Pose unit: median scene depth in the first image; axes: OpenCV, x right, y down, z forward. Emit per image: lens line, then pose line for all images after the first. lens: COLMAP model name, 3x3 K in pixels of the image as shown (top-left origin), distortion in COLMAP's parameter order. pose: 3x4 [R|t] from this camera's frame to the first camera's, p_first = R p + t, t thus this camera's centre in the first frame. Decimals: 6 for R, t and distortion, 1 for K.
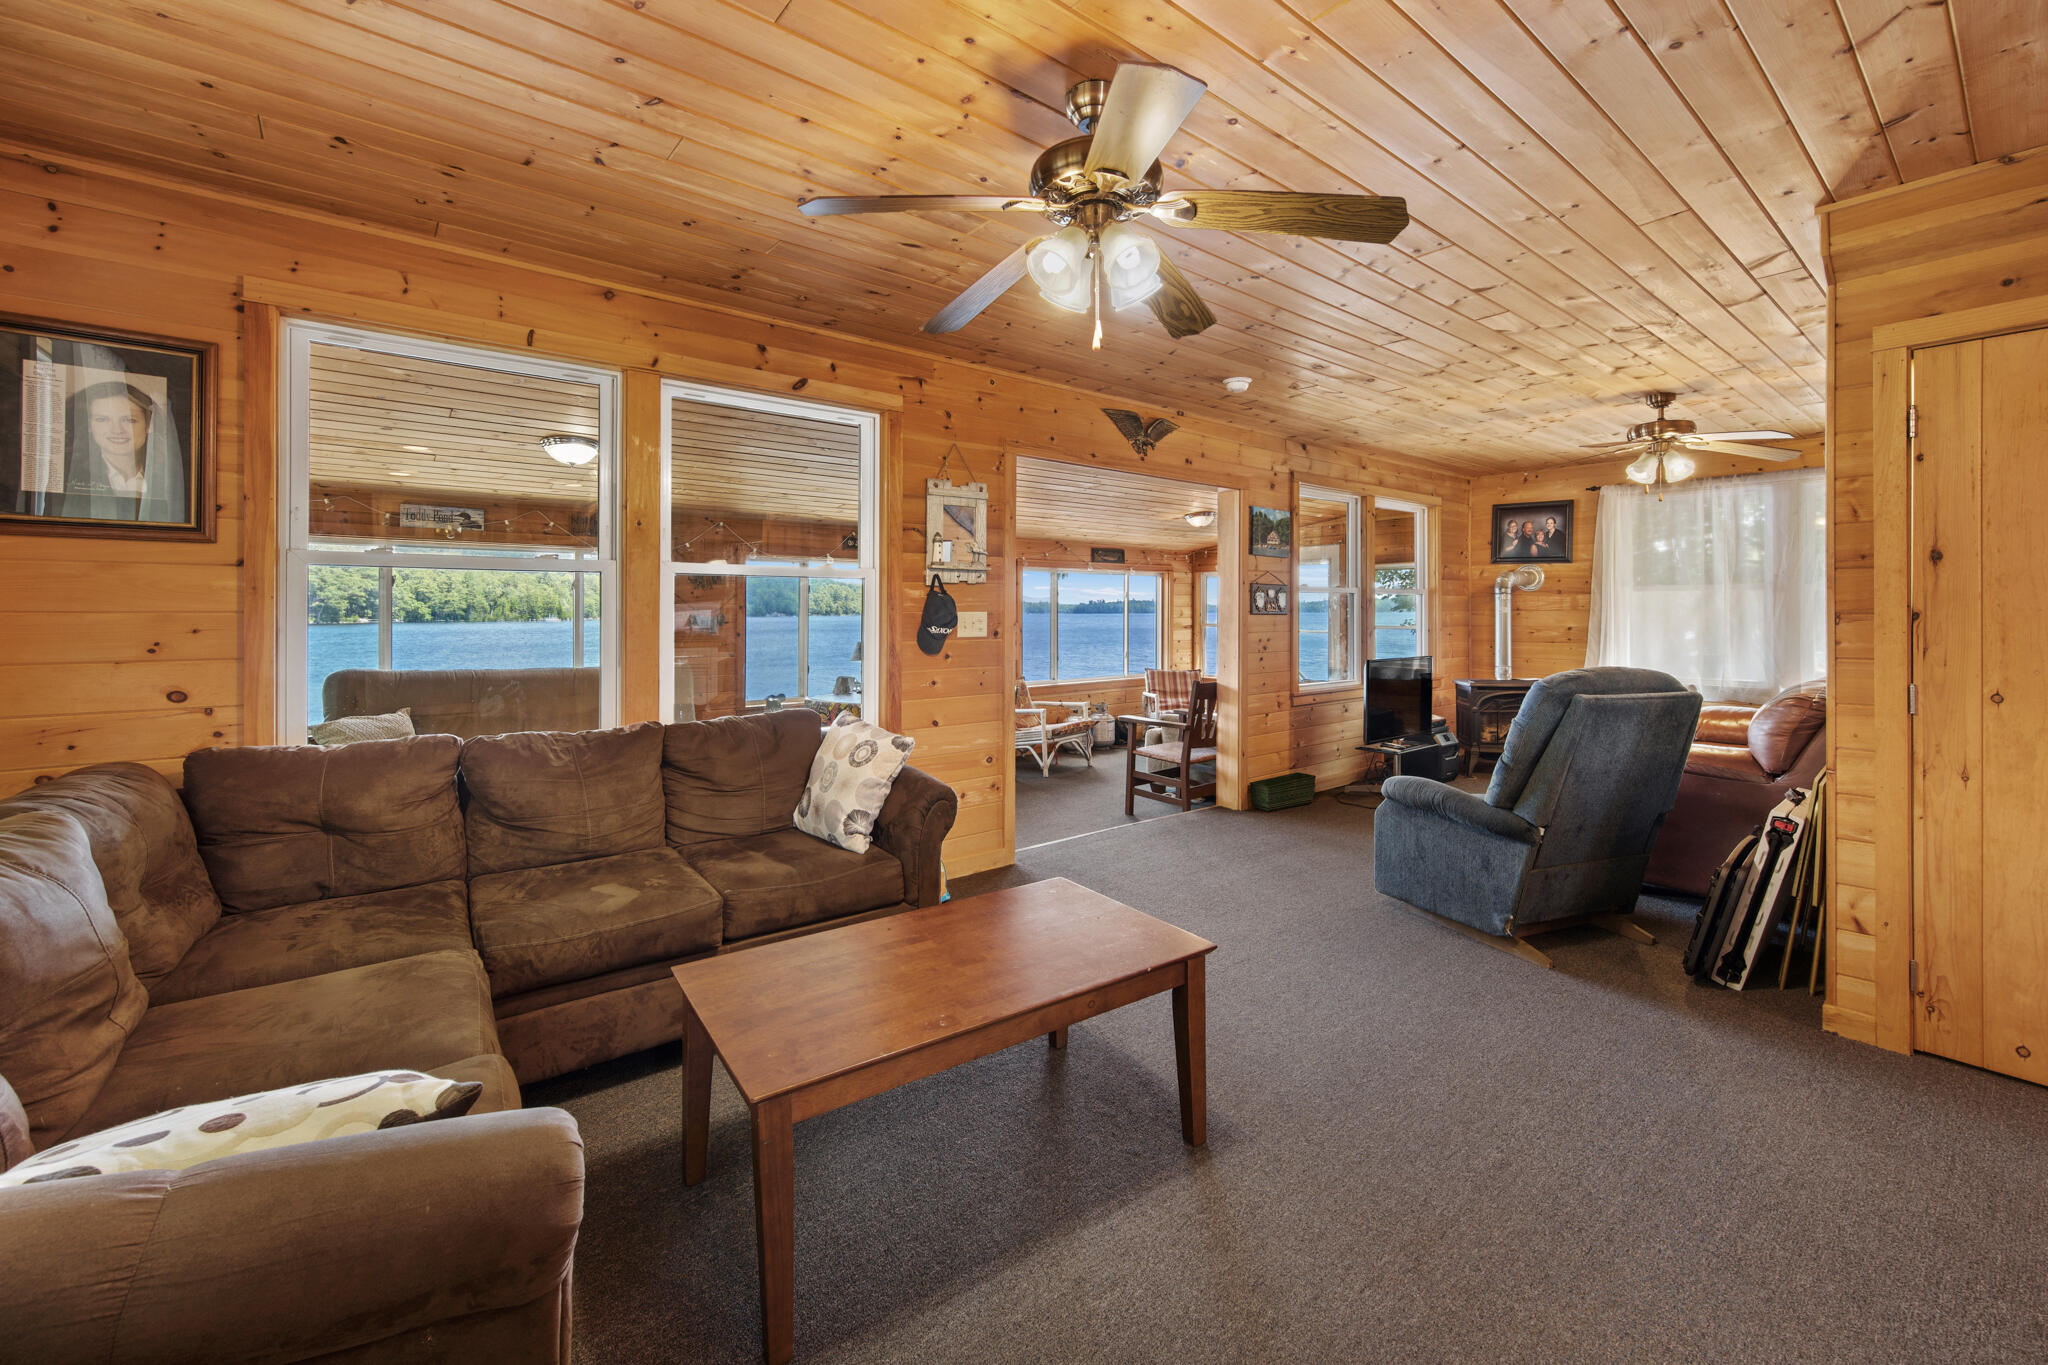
lens RADIAL K [[823.5, 0, 995.7], [0, 823.5, 612.8], [0, 0, 1]] dist [-0.005704, 0.000864]
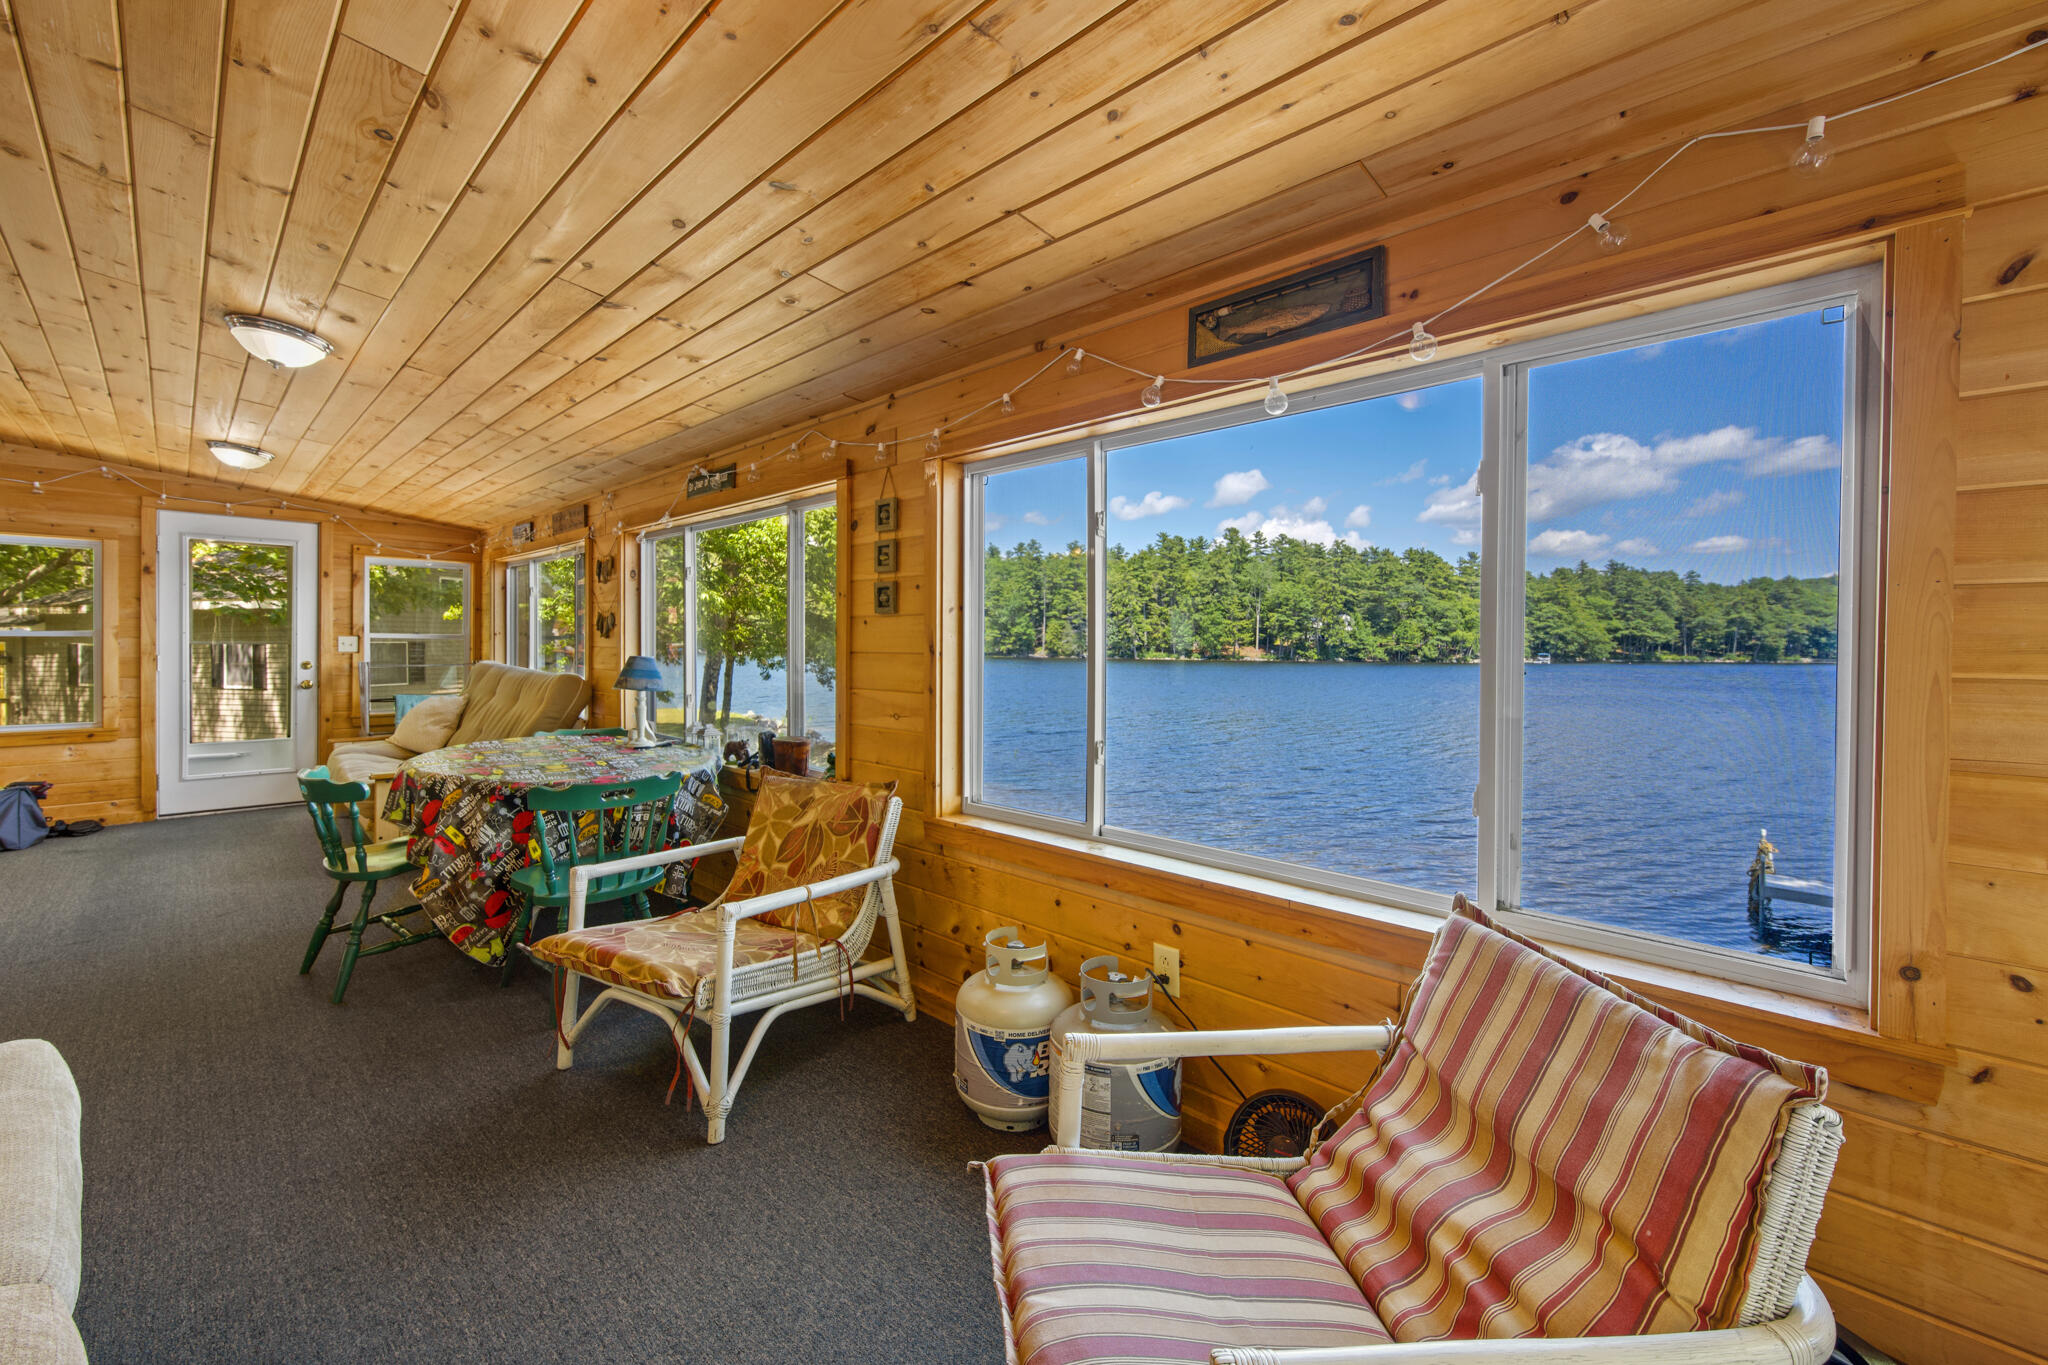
lens RADIAL K [[823.5, 0, 1018.4], [0, 823.5, 652.7], [0, 0, 1]] dist [-0.005704, 0.000864]
pose [[0.149519, 0.011500, -0.988692, 0.807729], [-0.009633, 0.999902, 0.010174, 0.043498], [0.988712, 0.008003, 0.149615, 2.174395]]
